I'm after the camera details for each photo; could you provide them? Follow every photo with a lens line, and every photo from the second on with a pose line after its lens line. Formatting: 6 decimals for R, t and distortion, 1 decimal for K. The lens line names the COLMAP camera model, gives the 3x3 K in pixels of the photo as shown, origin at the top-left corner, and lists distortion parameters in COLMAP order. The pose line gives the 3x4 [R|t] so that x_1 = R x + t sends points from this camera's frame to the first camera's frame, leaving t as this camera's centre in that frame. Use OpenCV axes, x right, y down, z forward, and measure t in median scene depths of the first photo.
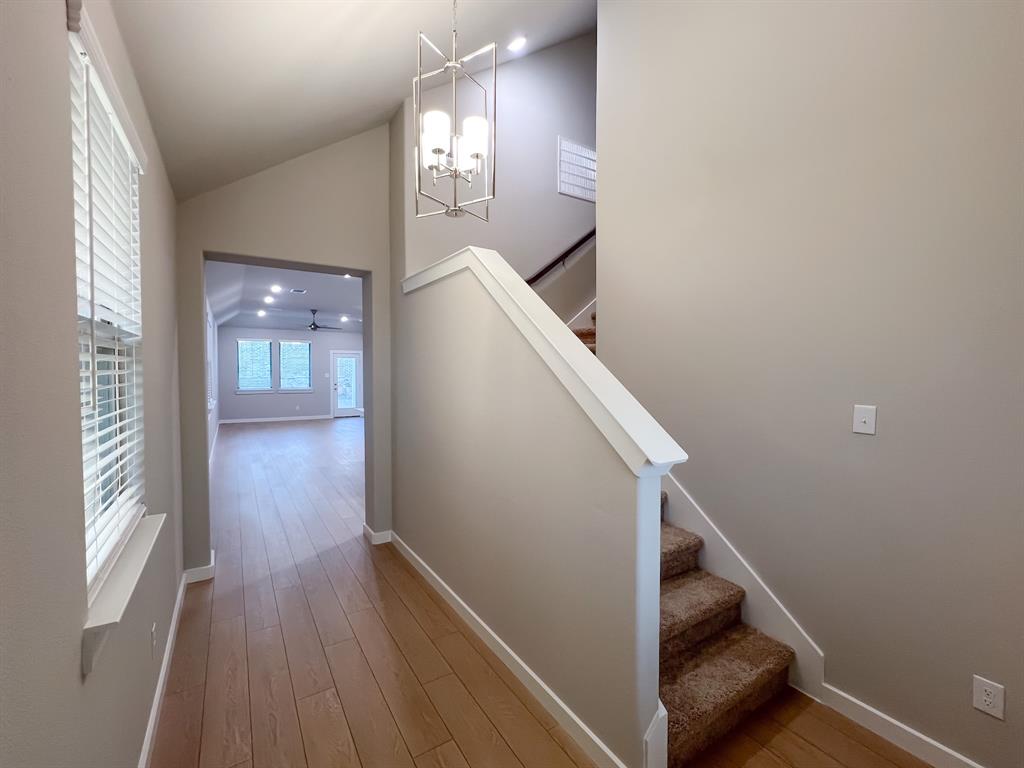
lens RADIAL K [[438.7, 0, 512.0], [0, 438.7, 384.0], [0, 0, 1]] dist [-0.000585, -0.000004]
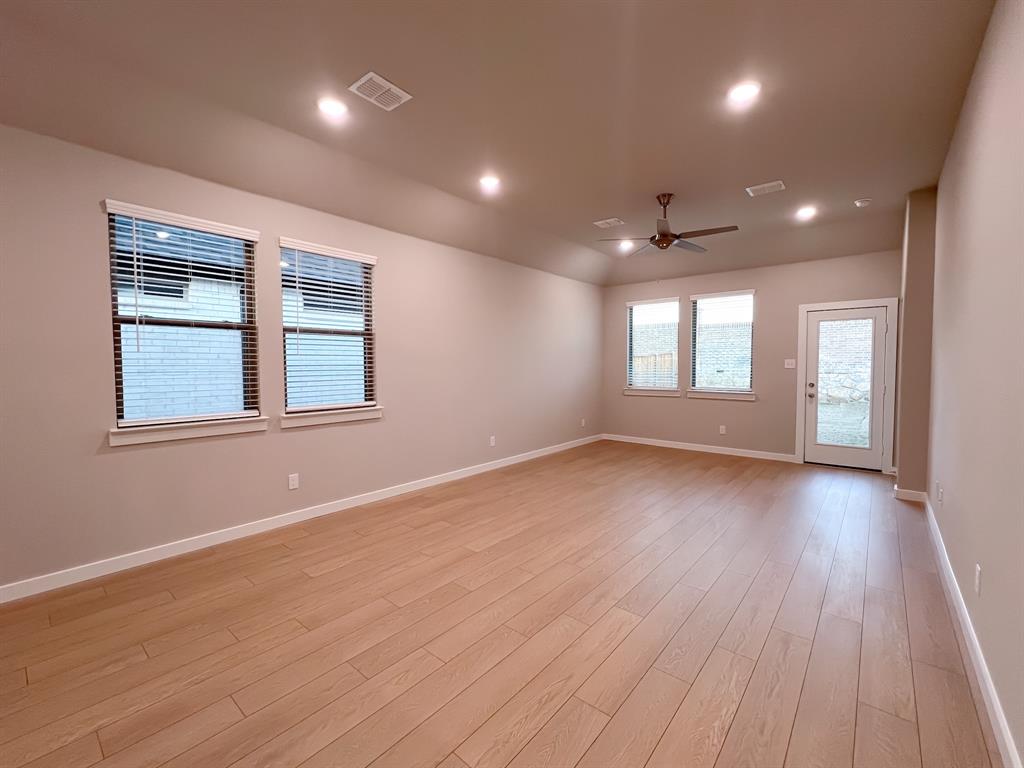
lens RADIAL K [[438.7, 0, 512.0], [0, 438.7, 384.0], [0, 0, 1]] dist [-0.000585, -0.000004]
pose [[0.298135, 0.040094, -0.953681, -0.086475], [-0.026833, 0.999075, 0.033614, -0.006593], [0.954147, 0.015569, 0.298935, 0.605371]]
